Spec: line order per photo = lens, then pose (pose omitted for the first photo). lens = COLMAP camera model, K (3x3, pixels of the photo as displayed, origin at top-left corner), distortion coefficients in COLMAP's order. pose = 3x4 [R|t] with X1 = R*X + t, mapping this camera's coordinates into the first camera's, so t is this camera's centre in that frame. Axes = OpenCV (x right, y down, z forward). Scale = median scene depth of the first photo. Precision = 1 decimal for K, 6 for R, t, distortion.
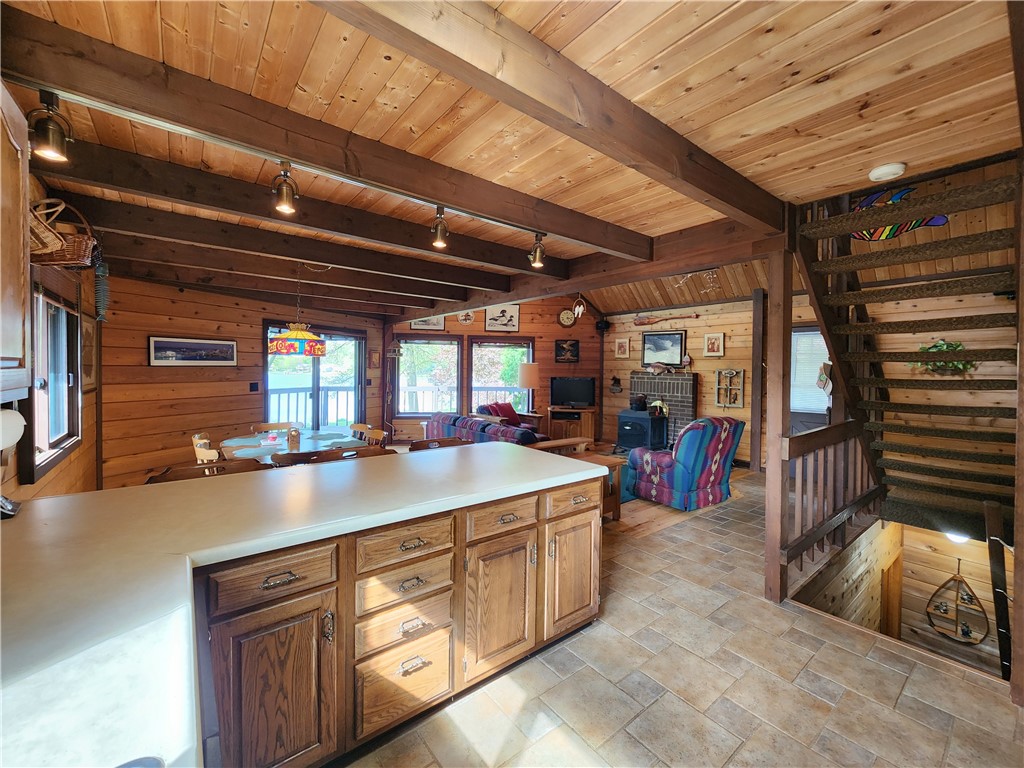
lens RADIAL K [[420.3, 0, 510.6], [0, 420.3, 373.1], [0, 0, 1]] dist [0.001344, -0.000588]
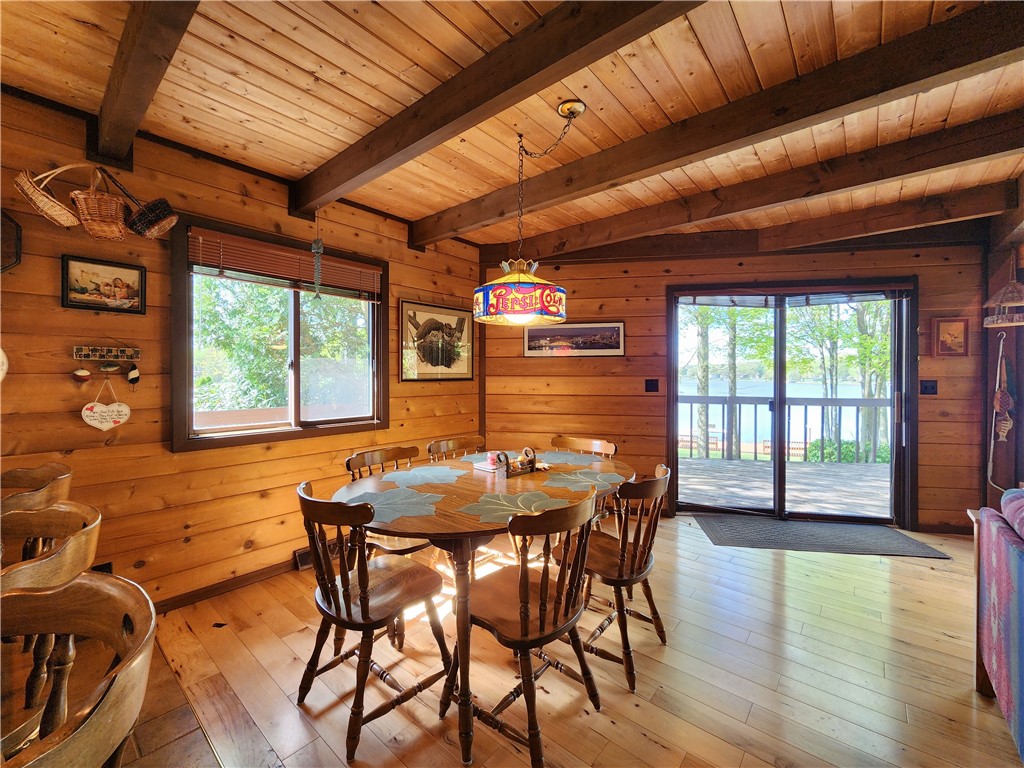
lens RADIAL K [[420.3, 0, 513.8], [0, 420.3, 377.5], [0, 0, 1]] dist [0.001344, -0.000588]
pose [[0.200373, -0.004421, -0.979710, 0.022102], [-0.012268, 0.999900, -0.007021, 0.020605], [0.979643, 0.013426, 0.200298, 0.475149]]
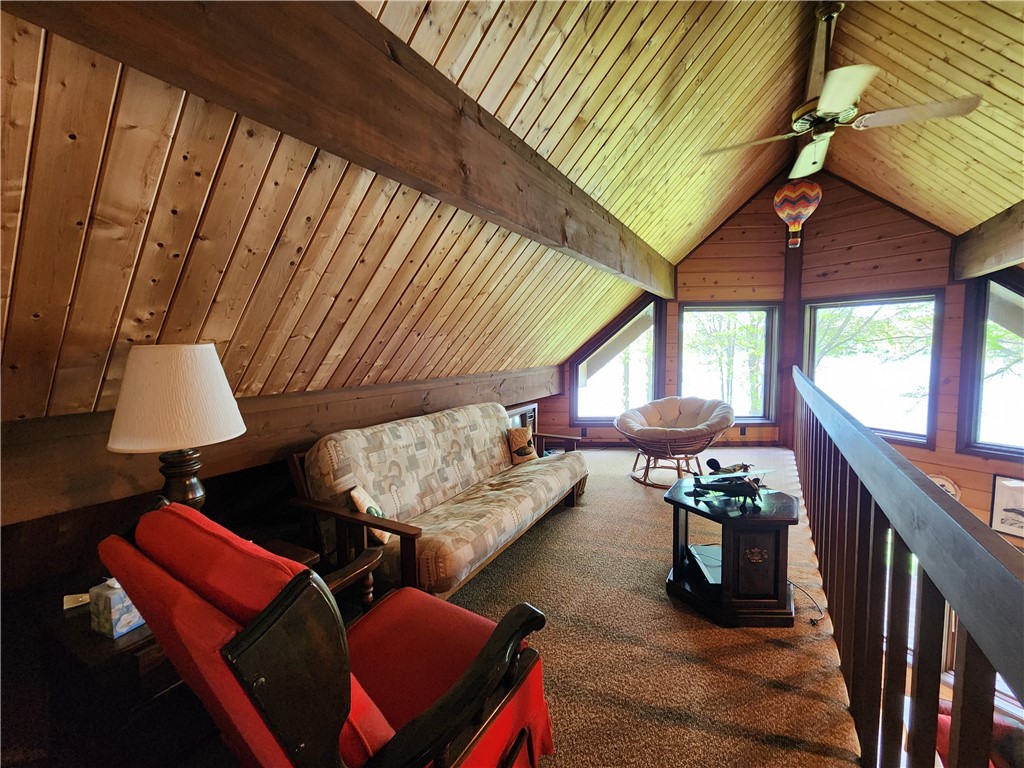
lens RADIAL K [[420.3, 0, 512.9], [0, 420.3, 375.9], [0, 0, 1]] dist [0.001344, -0.000588]
pose [[0.353528, 0.052978, -0.933923, 0.211529], [0.001208, 0.998368, 0.057091, -0.343084], [0.935423, -0.021312, 0.352887, 0.353609]]
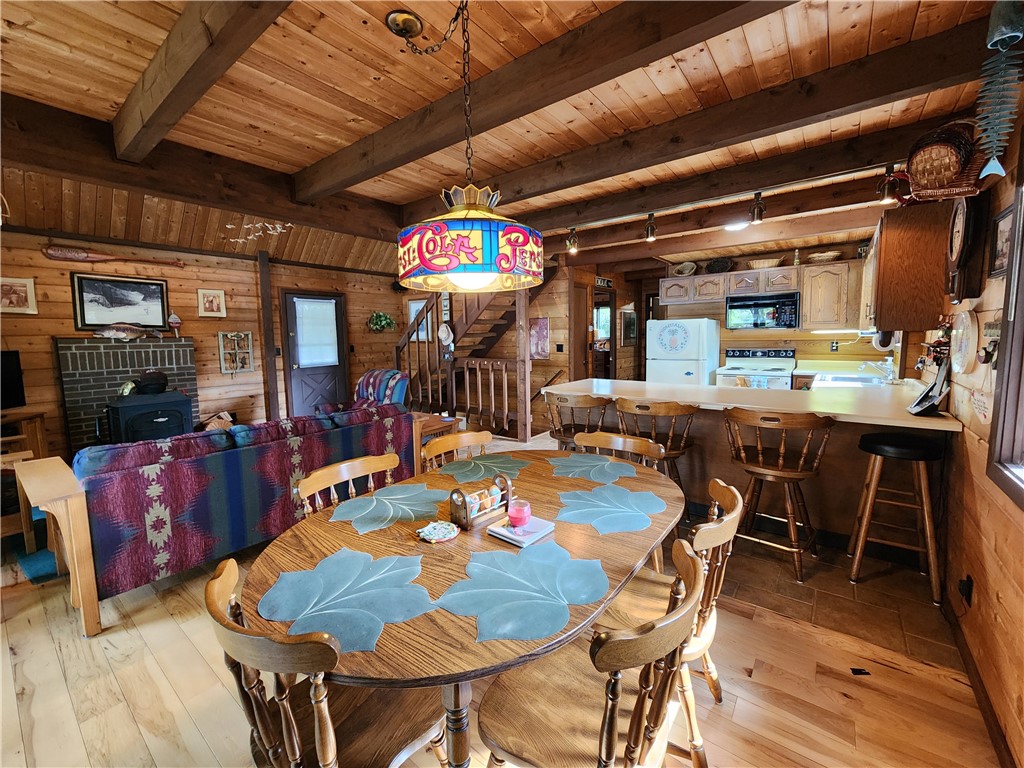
lens RADIAL K [[420.3, 0, 512.2], [0, 420.3, 375.4], [0, 0, 1]] dist [0.001344, -0.000588]
pose [[-0.246580, -0.101553, 0.963787, -0.470334], [0.024297, 0.993534, 0.110904, -0.001561], [-0.968818, 0.050764, -0.242518, 0.570956]]
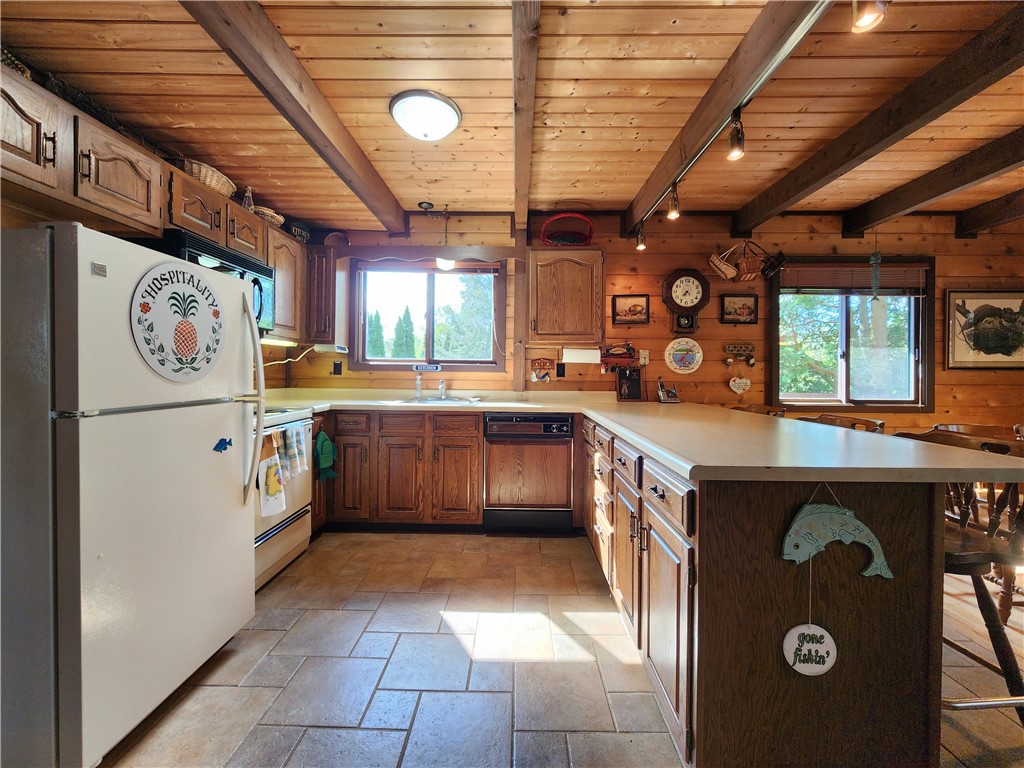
lens RADIAL K [[420.3, 0, 510.1], [0, 420.3, 373.4], [0, 0, 1]] dist [0.001344, -0.000588]
pose [[-0.630901, -0.016184, -0.775695, 0.229601], [-0.024823, 0.999692, -0.000668, 0.040742], [0.775466, 0.018833, -0.631108, 0.362456]]
